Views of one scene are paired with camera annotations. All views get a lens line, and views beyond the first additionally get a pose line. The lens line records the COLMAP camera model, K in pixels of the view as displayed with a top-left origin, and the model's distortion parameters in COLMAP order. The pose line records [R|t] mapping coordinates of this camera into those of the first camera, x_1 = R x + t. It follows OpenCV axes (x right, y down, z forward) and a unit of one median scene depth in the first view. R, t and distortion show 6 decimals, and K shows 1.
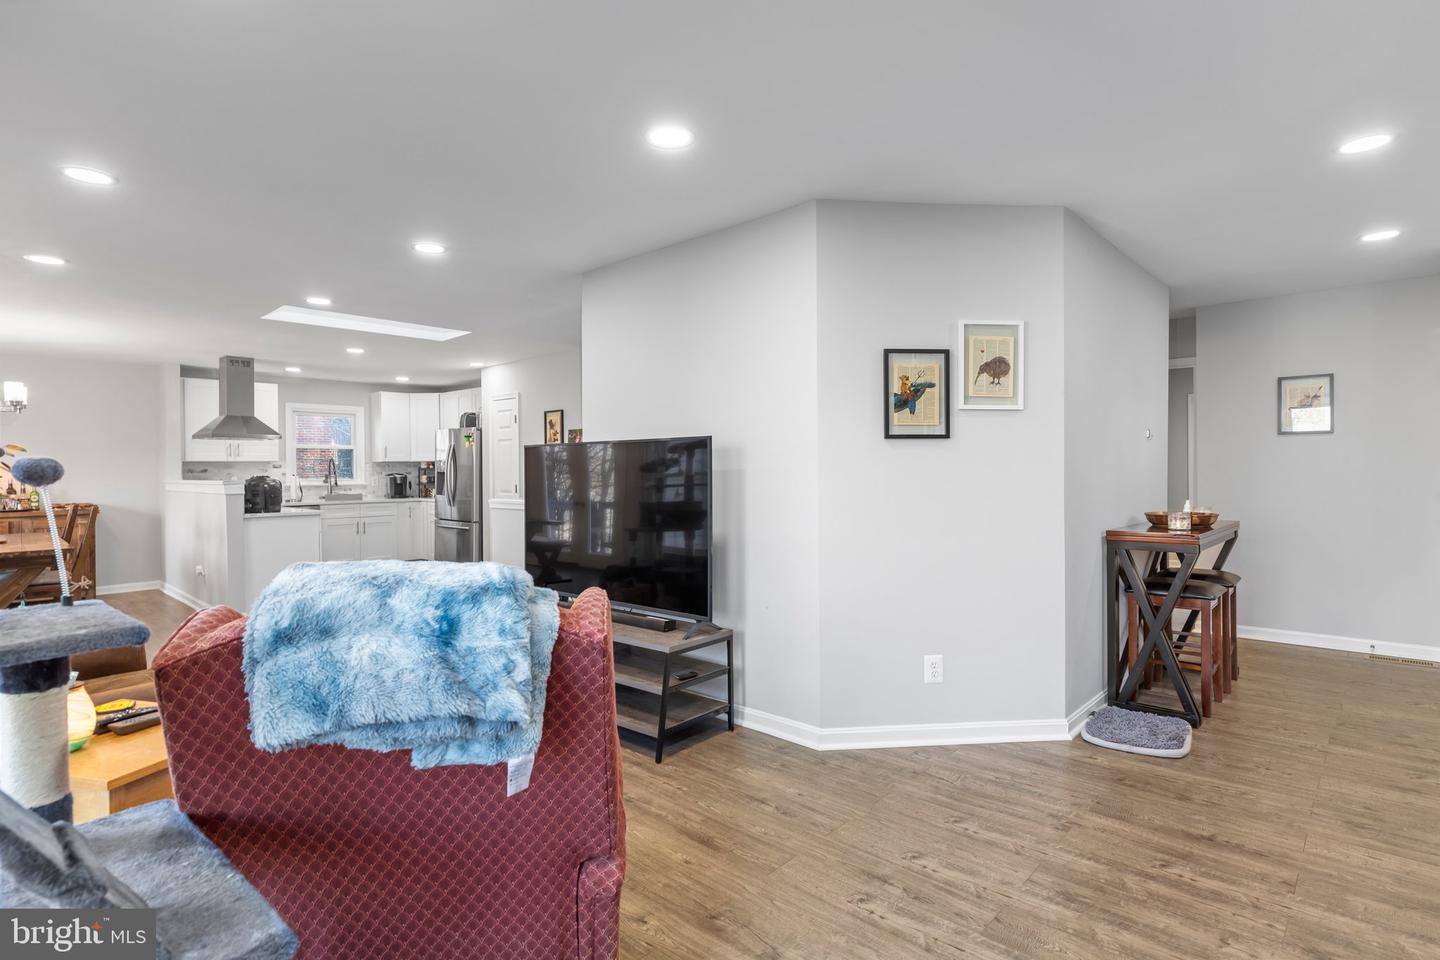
lens RADIAL K [[699.0, 0, 739.9], [0, 699.0, 469.2], [0, 0, 1]] dist [-0.034547, 0.000127]
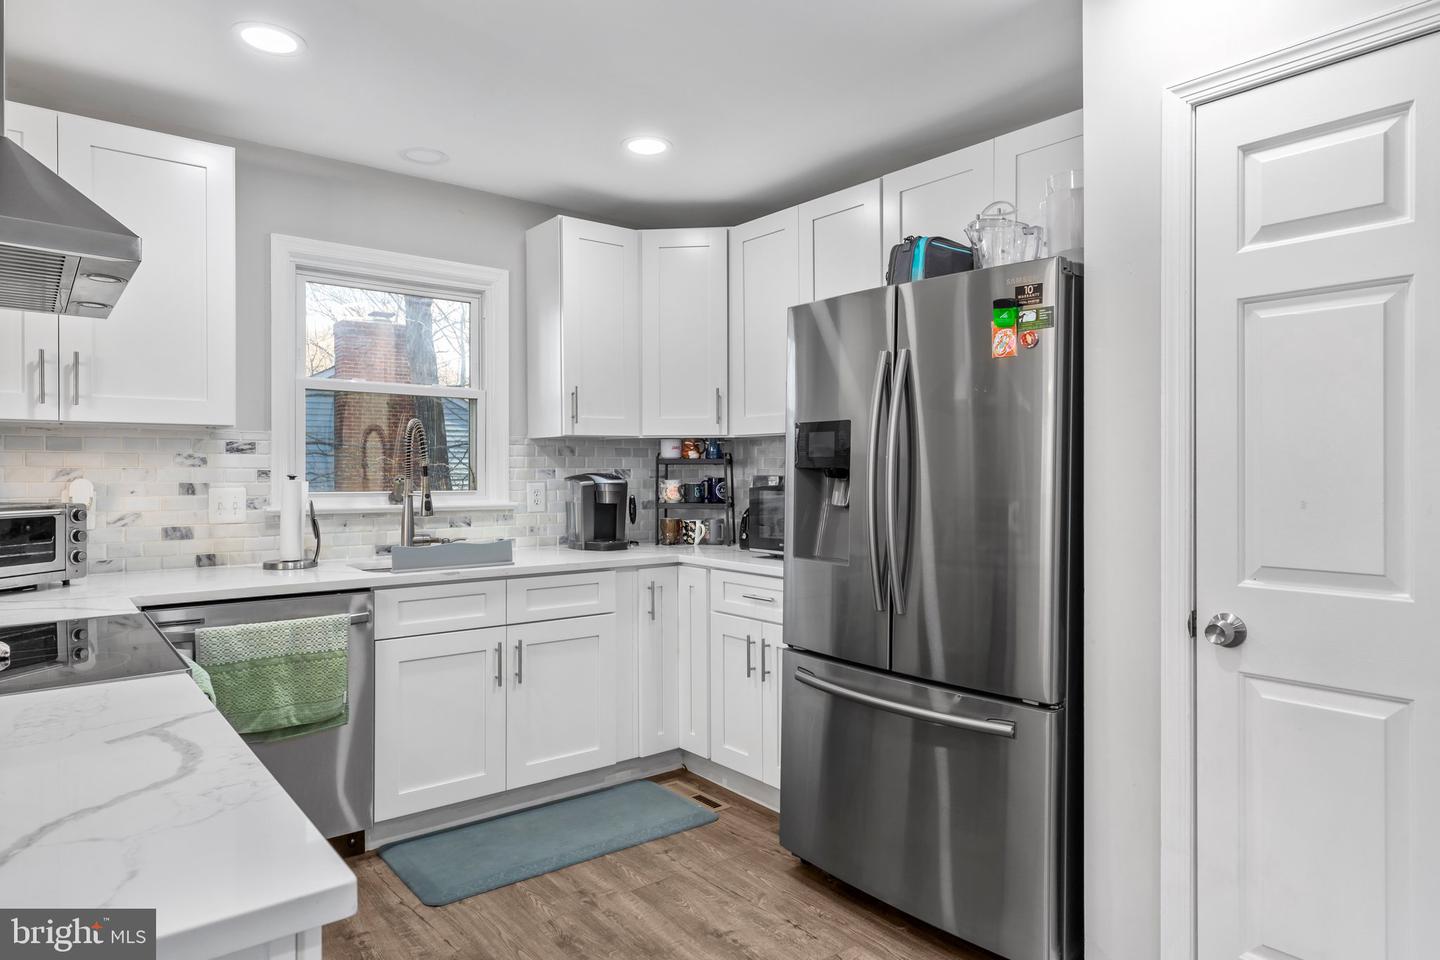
lens RADIAL K [[860.4, 0, 714.4], [0, 860.4, 471.8], [0, 0, 1]] dist [0.003049, 0.000728]
pose [[0.981656, 0.006917, -0.190535, -0.396999], [-0.006606, 0.999976, 0.002269, 0.004368], [0.190547, -0.000969, 0.981678, 0.666218]]
